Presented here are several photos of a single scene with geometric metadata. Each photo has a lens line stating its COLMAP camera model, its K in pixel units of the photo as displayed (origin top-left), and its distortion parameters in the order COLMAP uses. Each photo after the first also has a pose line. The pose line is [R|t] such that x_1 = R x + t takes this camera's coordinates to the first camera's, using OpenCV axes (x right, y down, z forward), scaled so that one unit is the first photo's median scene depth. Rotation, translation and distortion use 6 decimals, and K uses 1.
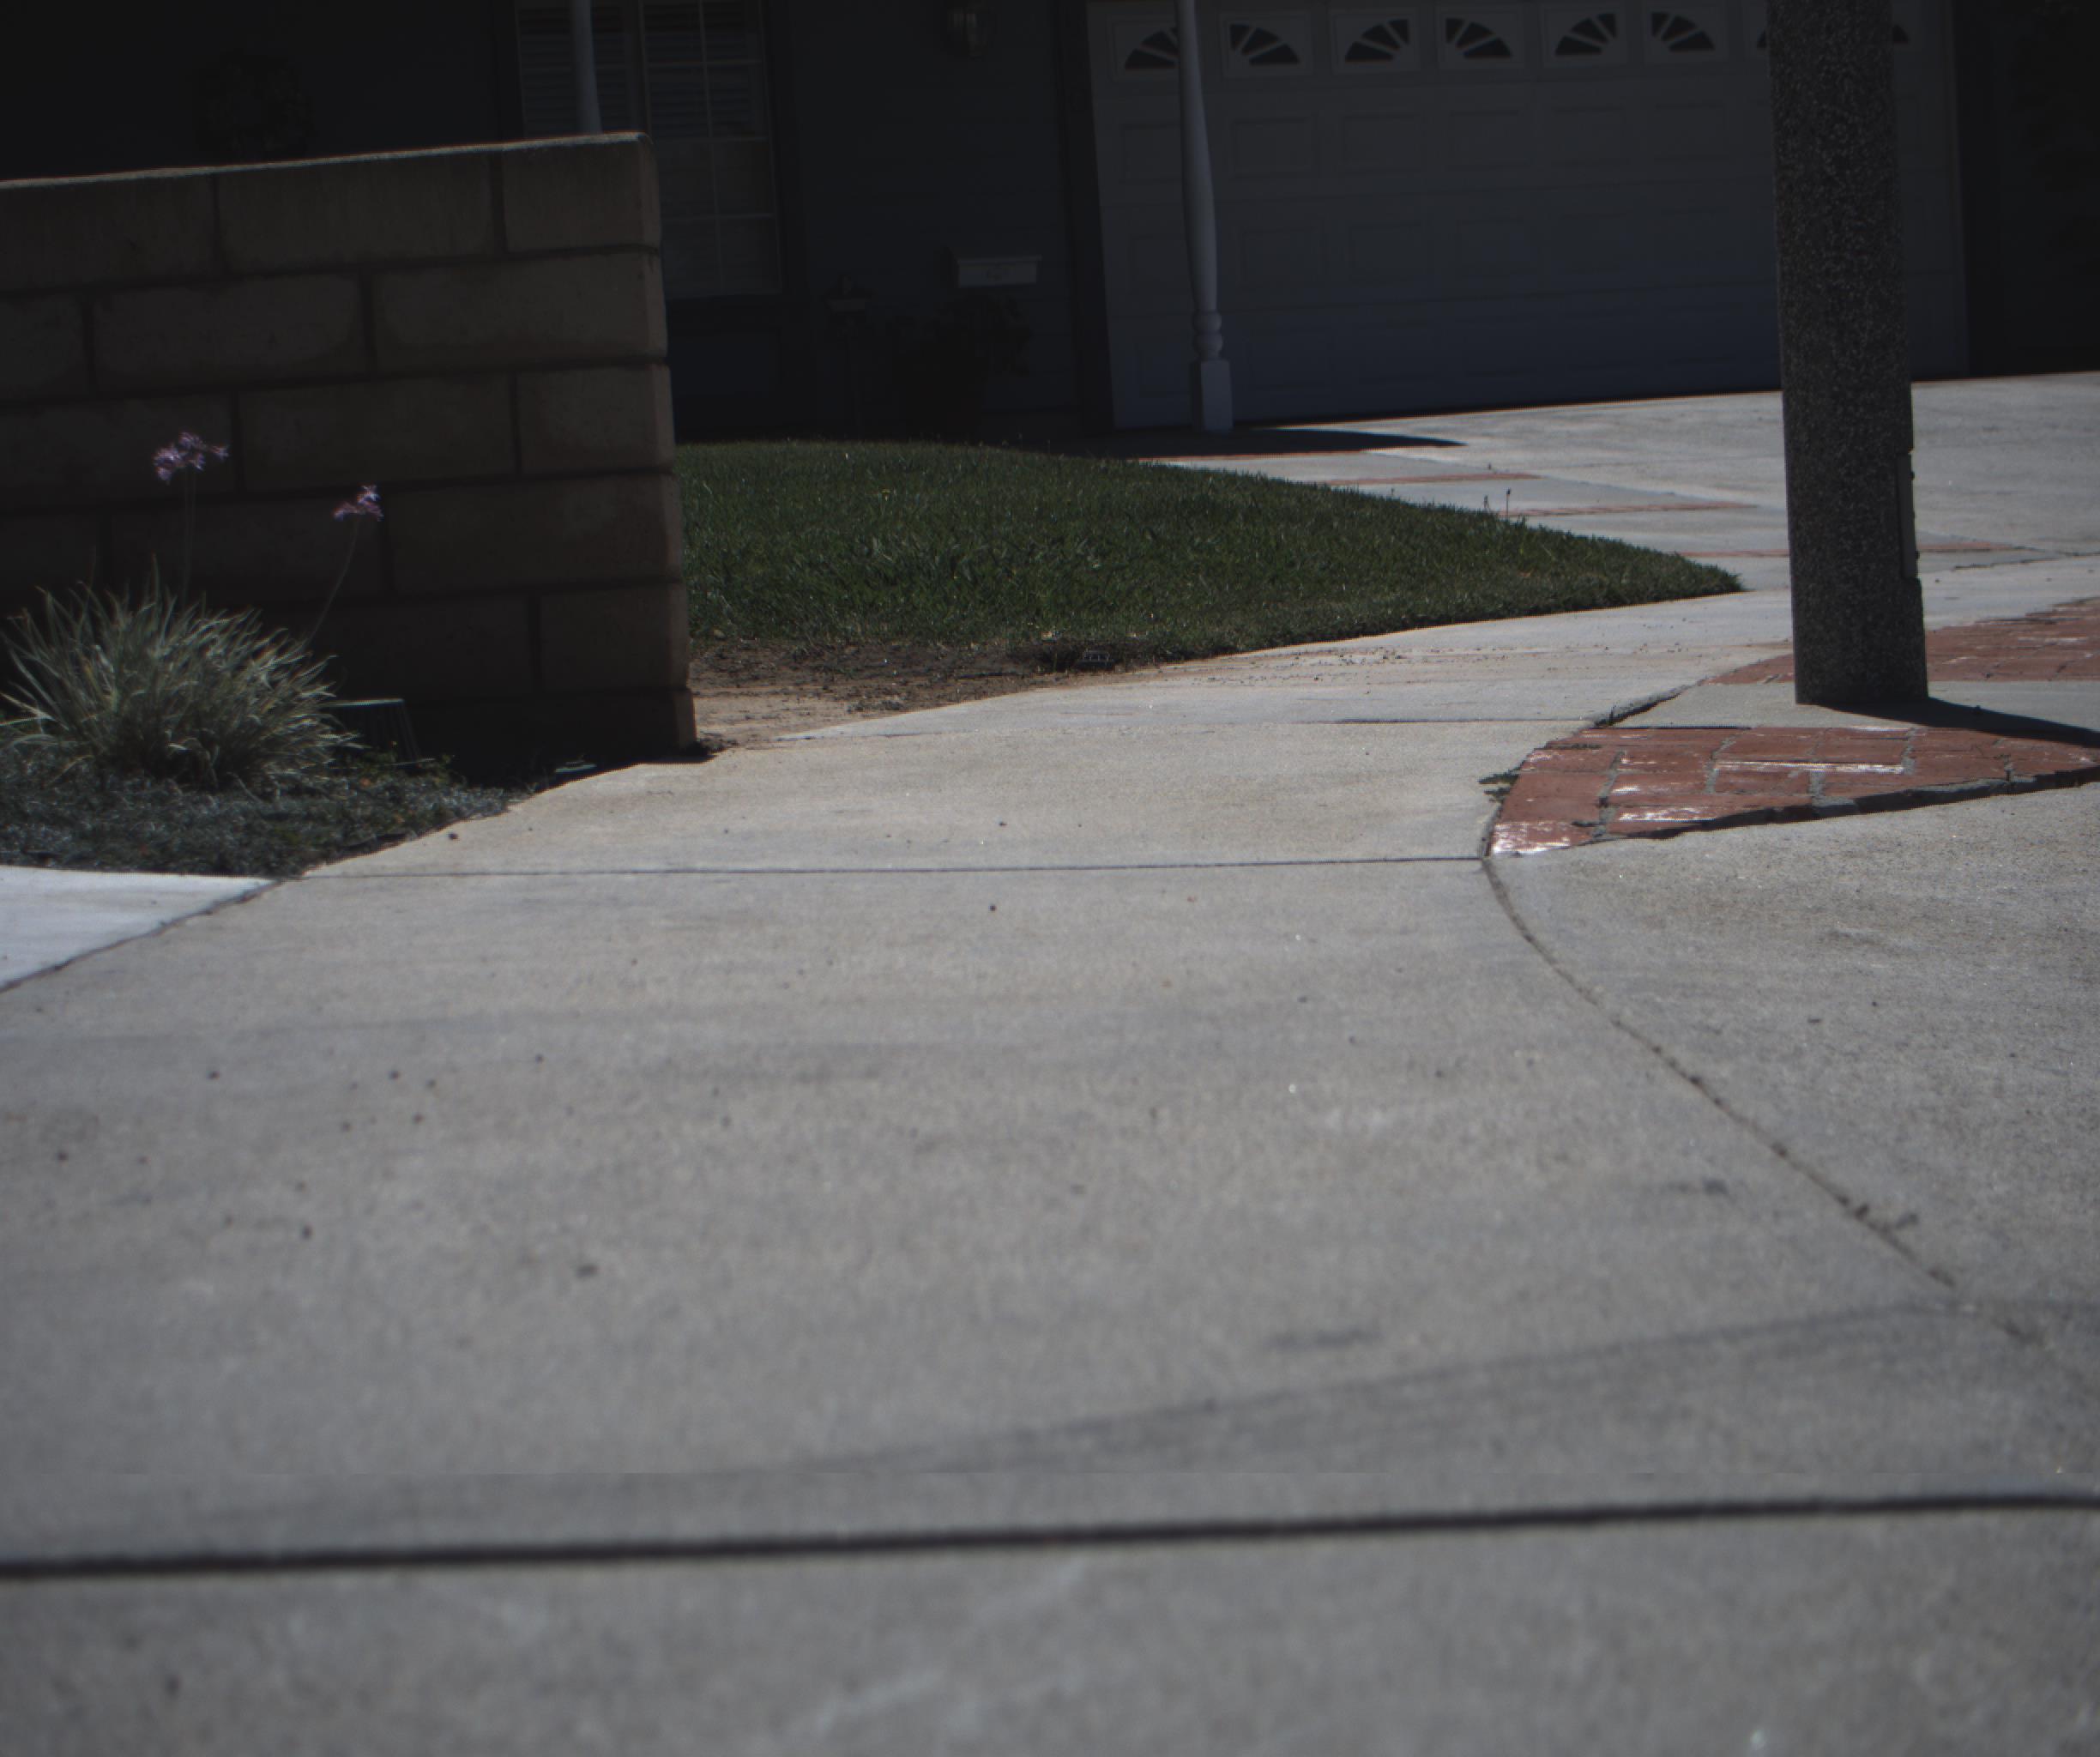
lens RADIAL K [[3931.1, 0, 1029.2], [0, 3931.1, 885.1], [0, 0, 1]] dist [-0.086853, 0.000000]
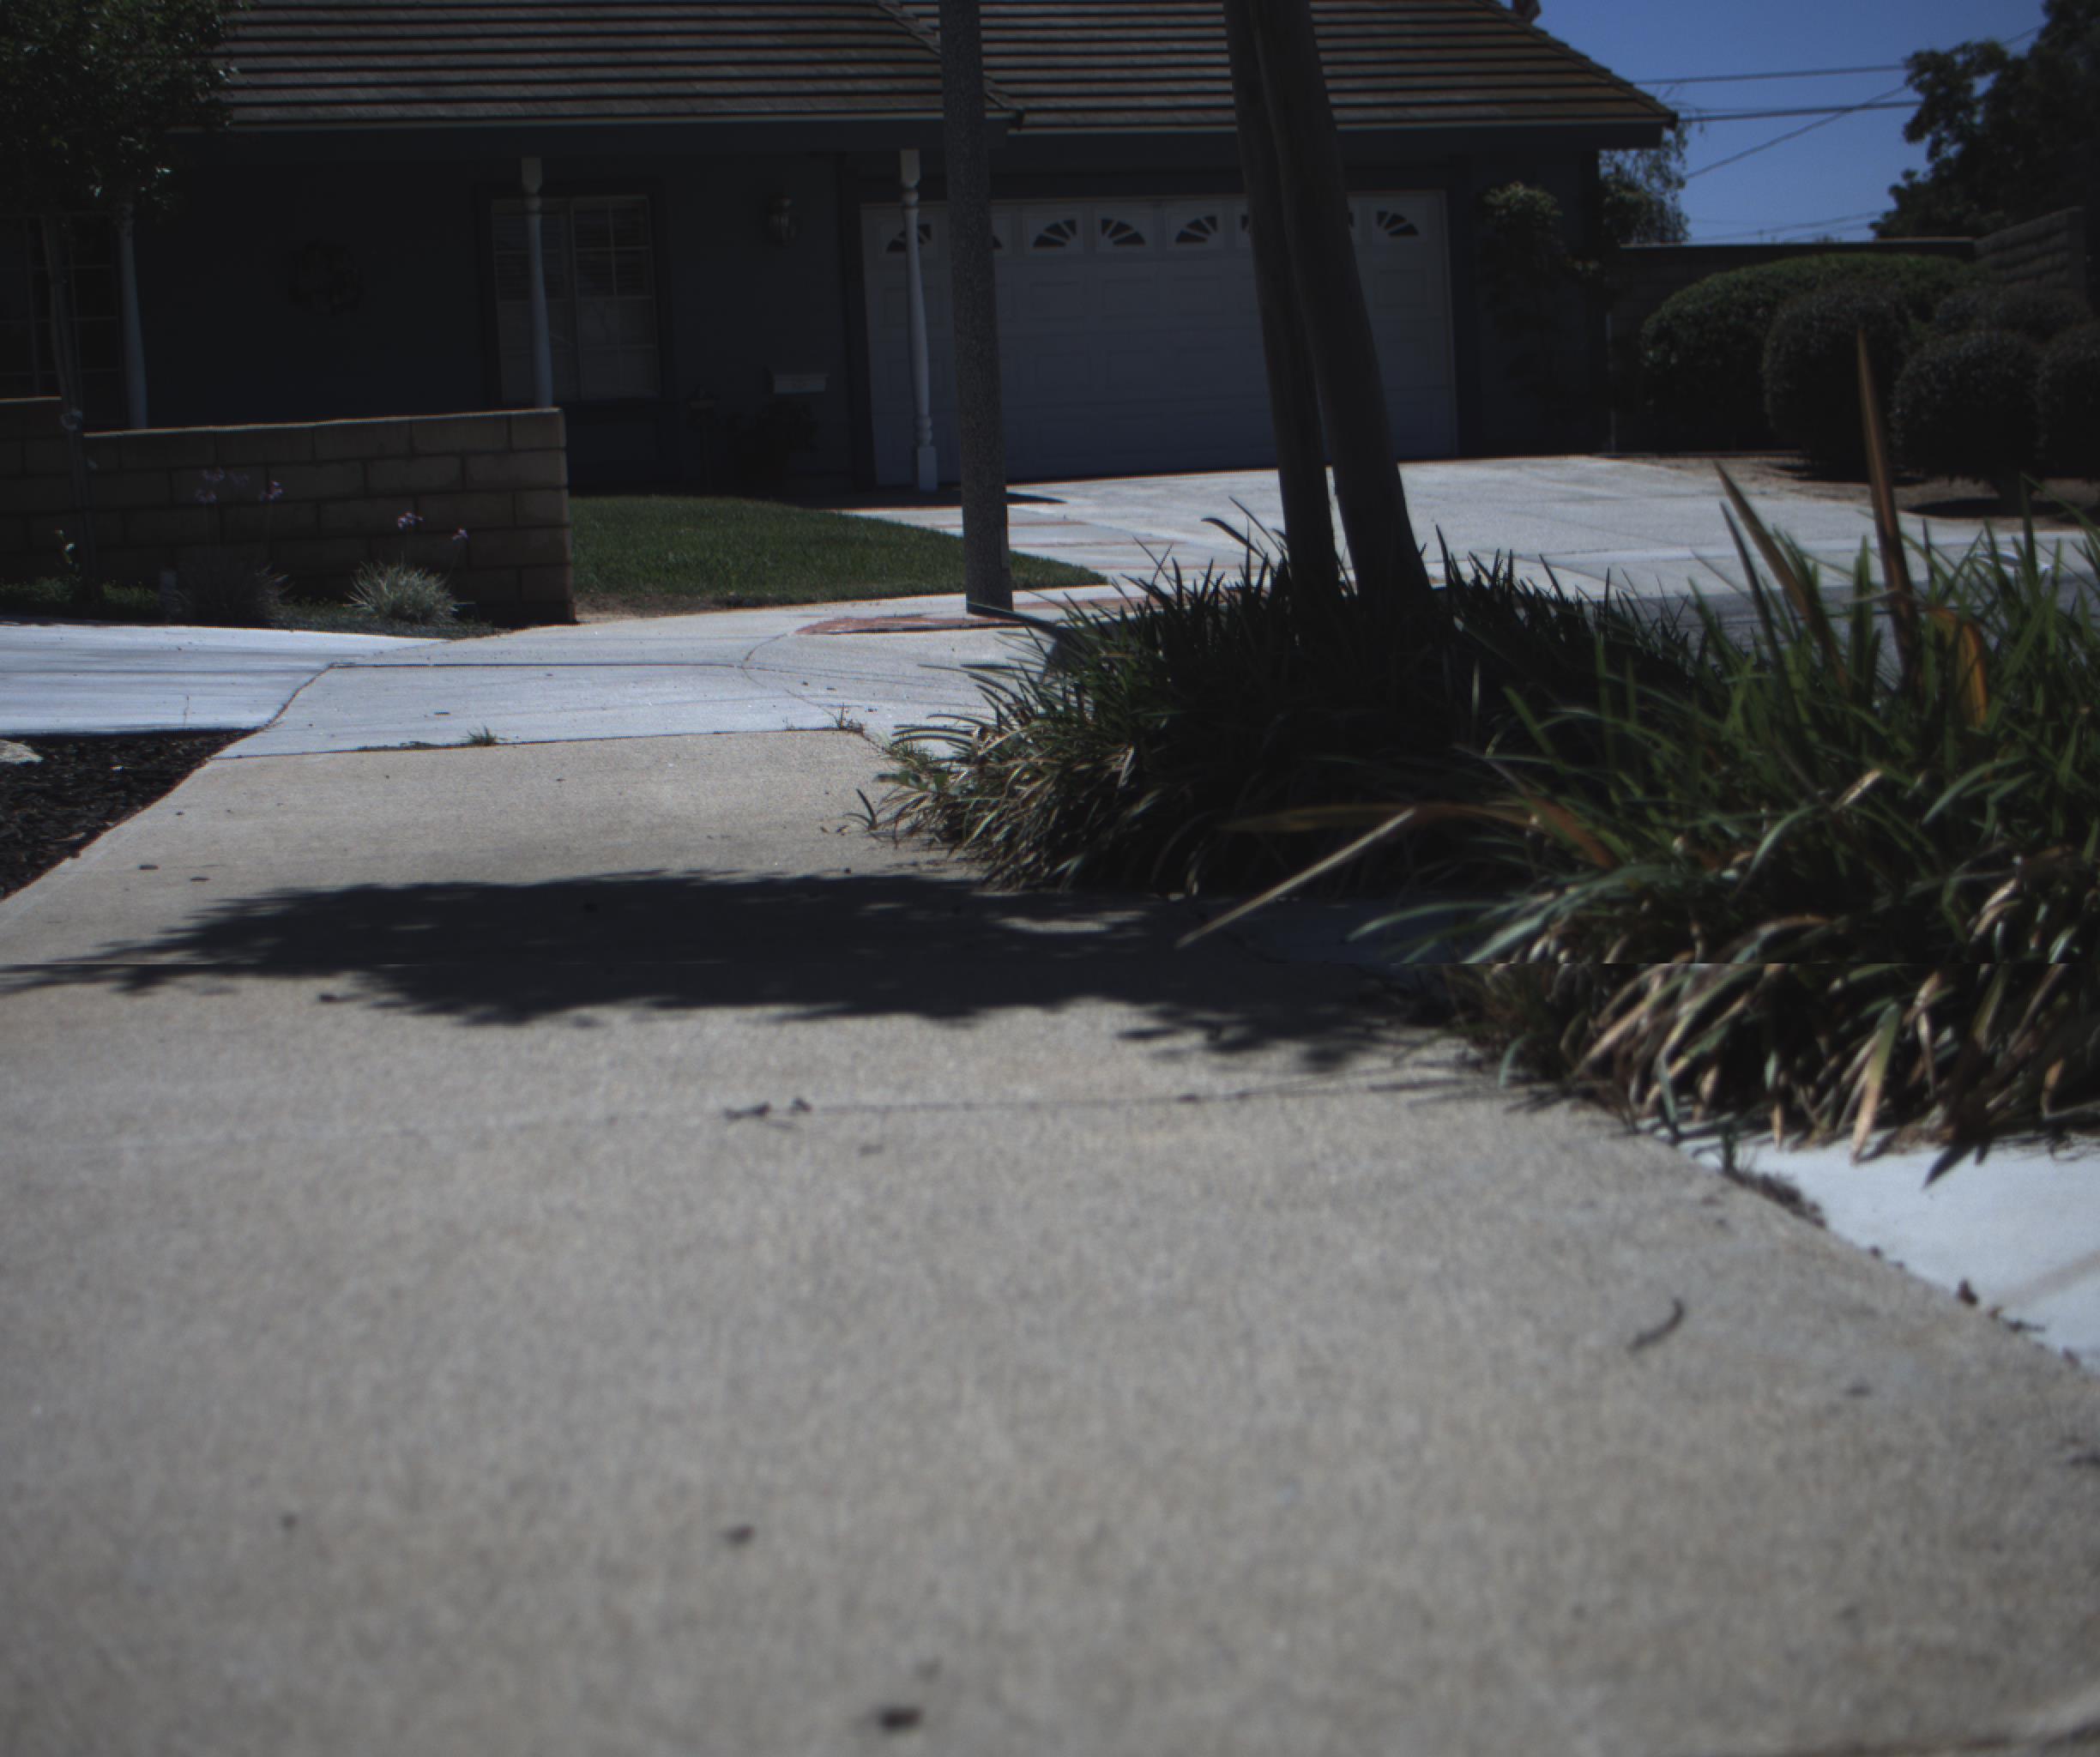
lens RADIAL K [[3931.1, 0, 1055.9], [0, 3931.1, 872.1], [0, 0, 1]] dist [-0.086853, 0.000000]
pose [[0.999613, 0.014181, 0.023952, 0.141066], [-0.013954, 0.999856, -0.009627, 0.119973], [-0.024085, 0.009289, 0.999667, -1.320483]]
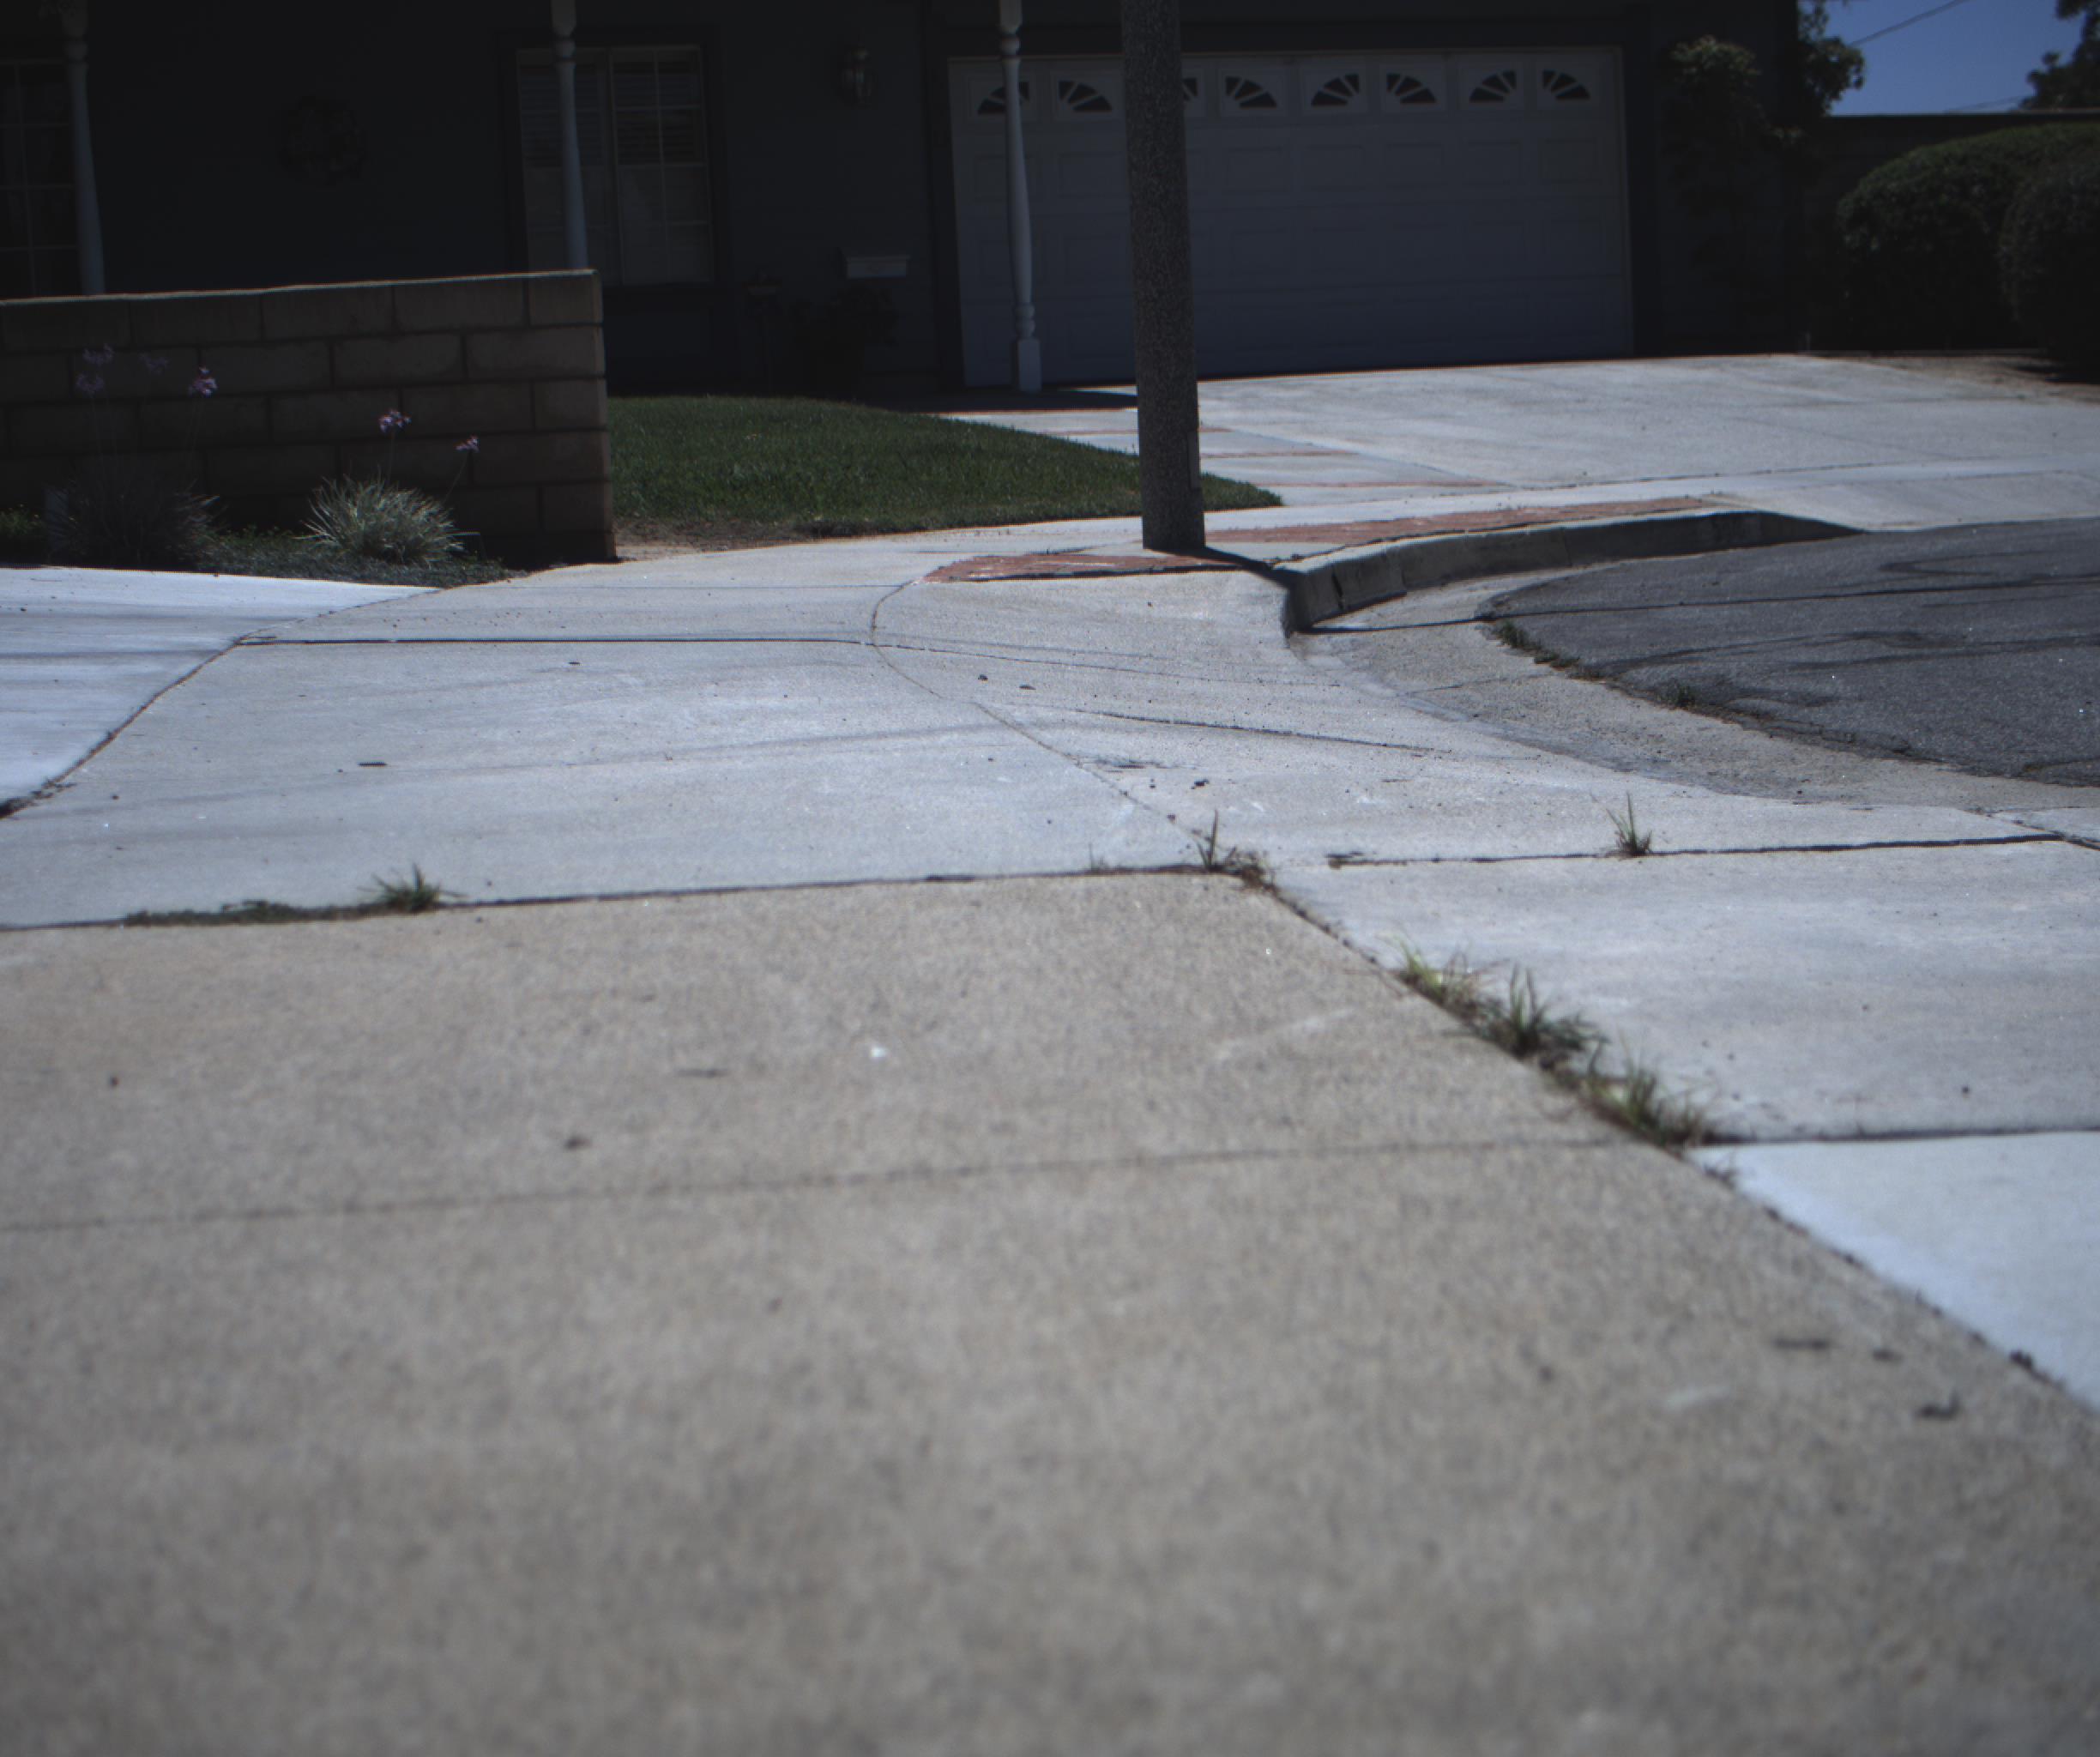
lens RADIAL K [[3931.1, 0, 1035.7], [0, 3931.1, 873.2], [0, 0, 1]] dist [-0.086853, 0.000000]
pose [[0.999810, 0.017095, 0.009389, 0.088368], [-0.017220, 0.999762, 0.013425, 0.072003], [-0.009157, -0.013585, 0.999866, -0.793650]]
